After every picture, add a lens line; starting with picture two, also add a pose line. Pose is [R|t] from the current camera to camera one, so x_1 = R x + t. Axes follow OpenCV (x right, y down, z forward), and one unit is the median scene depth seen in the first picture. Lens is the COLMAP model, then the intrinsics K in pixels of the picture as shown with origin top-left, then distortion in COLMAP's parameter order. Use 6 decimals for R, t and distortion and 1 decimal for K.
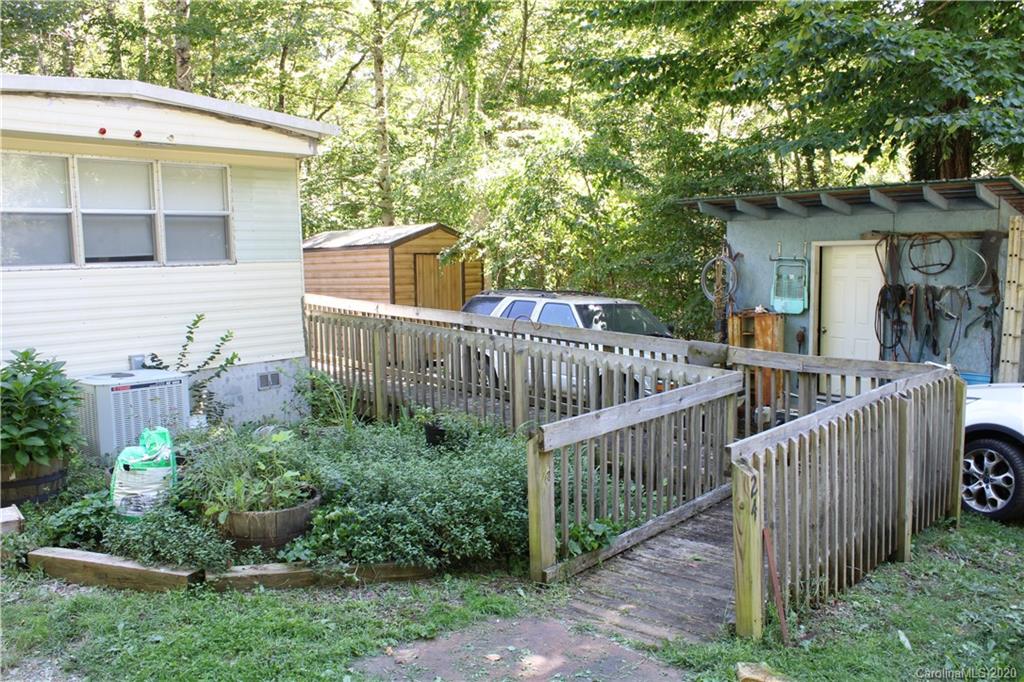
lens RADIAL K [[859.5, 0, 512.0], [0, 859.5, 341.0], [0, 0, 1]] dist [-0.163361, 0.159666]
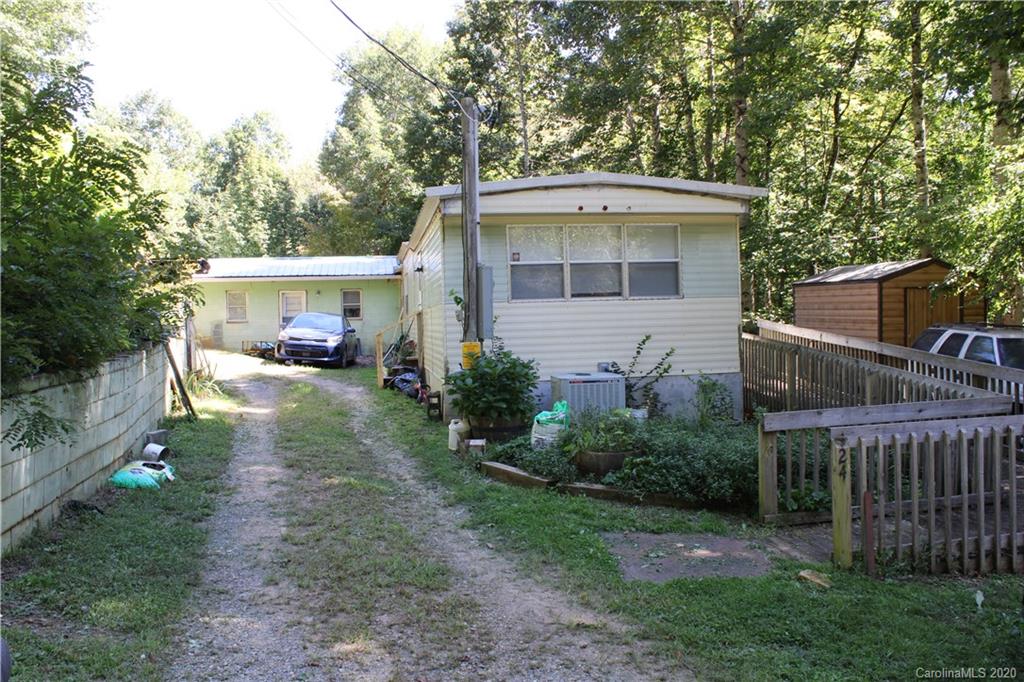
lens RADIAL K [[859.5, 0, 512.0], [0, 859.5, 341.0], [0, 0, 1]] dist [-0.163361, 0.159666]
pose [[0.777343, 0.030962, -0.628315, 0.358887], [-0.052592, 0.998490, -0.015862, 0.012347], [0.626875, 0.045374, 0.777797, -0.237158]]
